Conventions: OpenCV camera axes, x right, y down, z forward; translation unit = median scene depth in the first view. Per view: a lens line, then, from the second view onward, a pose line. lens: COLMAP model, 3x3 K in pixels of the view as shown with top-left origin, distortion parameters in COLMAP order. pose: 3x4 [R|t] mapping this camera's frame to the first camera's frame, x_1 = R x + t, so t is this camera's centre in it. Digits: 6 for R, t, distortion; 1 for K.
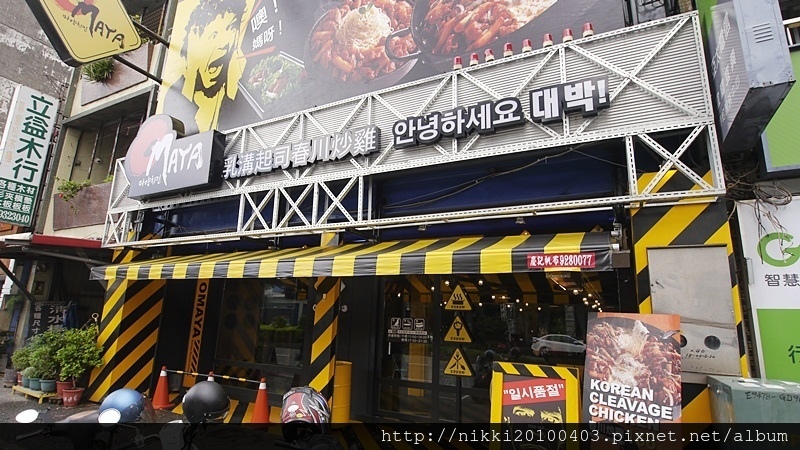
lens RADIAL K [[413.3, 0, 400.0], [0, 413.3, 225.0], [0, 0, 1]] dist [-0.004653, -0.001187]
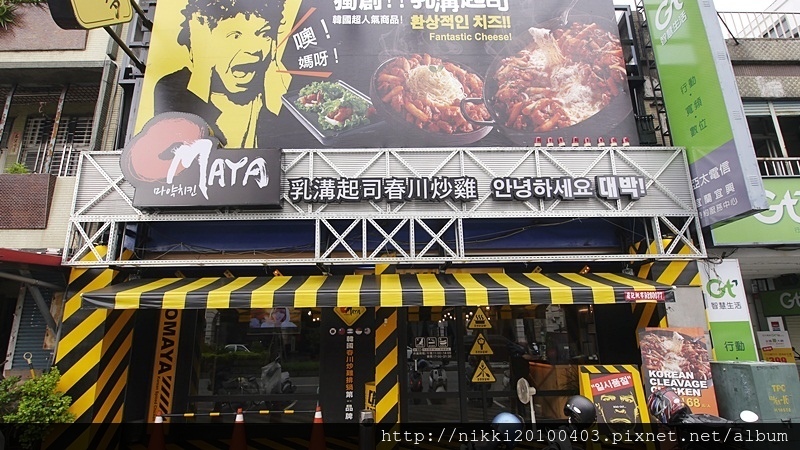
lens RADIAL K [[413.3, 0, 400.0], [0, 413.3, 225.0], [0, 0, 1]] dist [-0.004653, -0.001187]
pose [[0.875765, 0.075318, 0.476826, -0.866704], [-0.062213, 0.997126, -0.043239, -0.040275], [-0.478712, 0.008203, 0.877934, 0.049237]]
